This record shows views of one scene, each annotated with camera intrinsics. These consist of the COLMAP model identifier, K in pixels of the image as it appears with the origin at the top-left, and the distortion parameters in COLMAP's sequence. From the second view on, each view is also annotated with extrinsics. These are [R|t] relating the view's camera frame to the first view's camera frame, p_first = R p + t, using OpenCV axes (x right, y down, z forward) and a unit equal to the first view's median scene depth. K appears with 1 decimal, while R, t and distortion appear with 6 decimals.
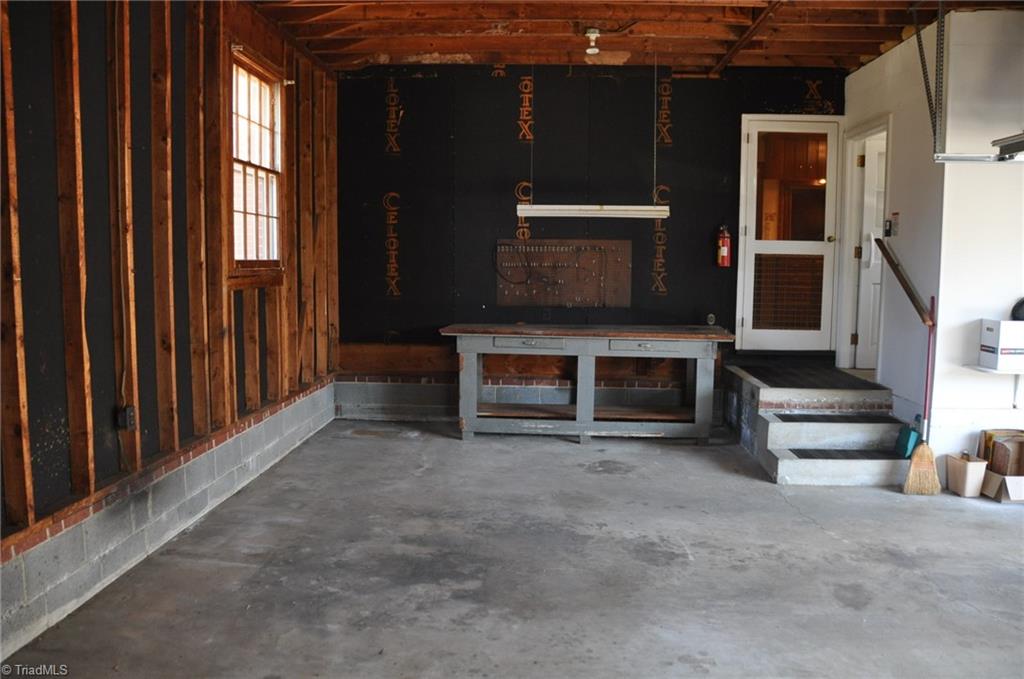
lens RADIAL K [[790.5, 0, 512.0], [0, 790.5, 339.5], [0, 0, 1]] dist [-0.165458, 0.116197]
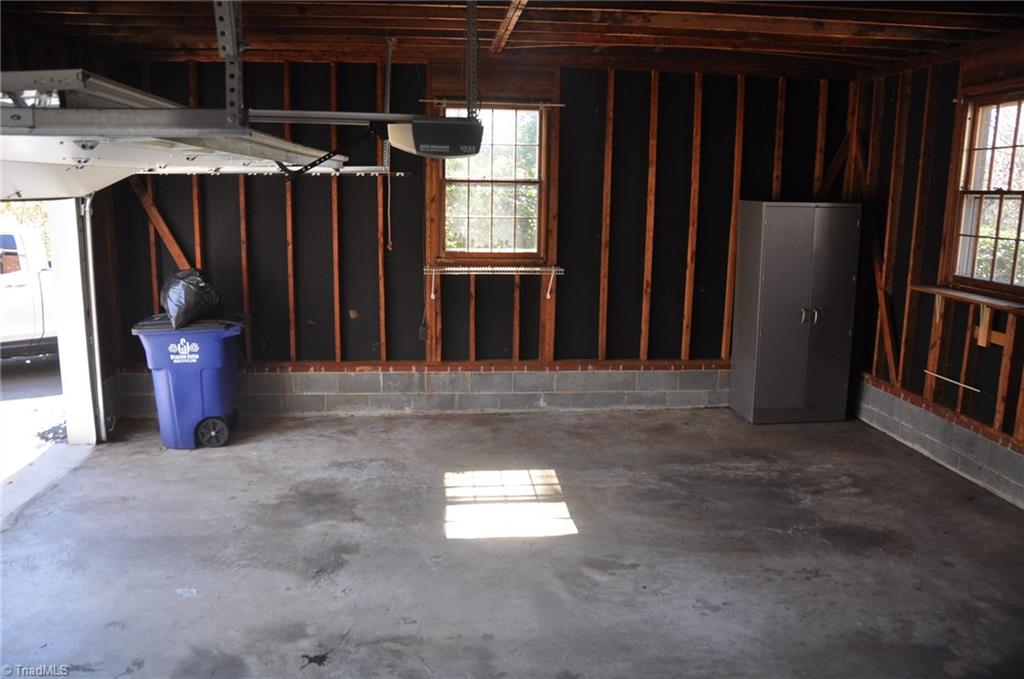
lens RADIAL K [[790.5, 0, 512.0], [0, 790.5, 339.5], [0, 0, 1]] dist [-0.165458, 0.116197]
pose [[-0.988441, 0.006172, -0.151483, 0.709371], [-0.038043, 0.957105, 0.287233, -0.363765], [0.146758, 0.289676, -0.945807, 1.901131]]
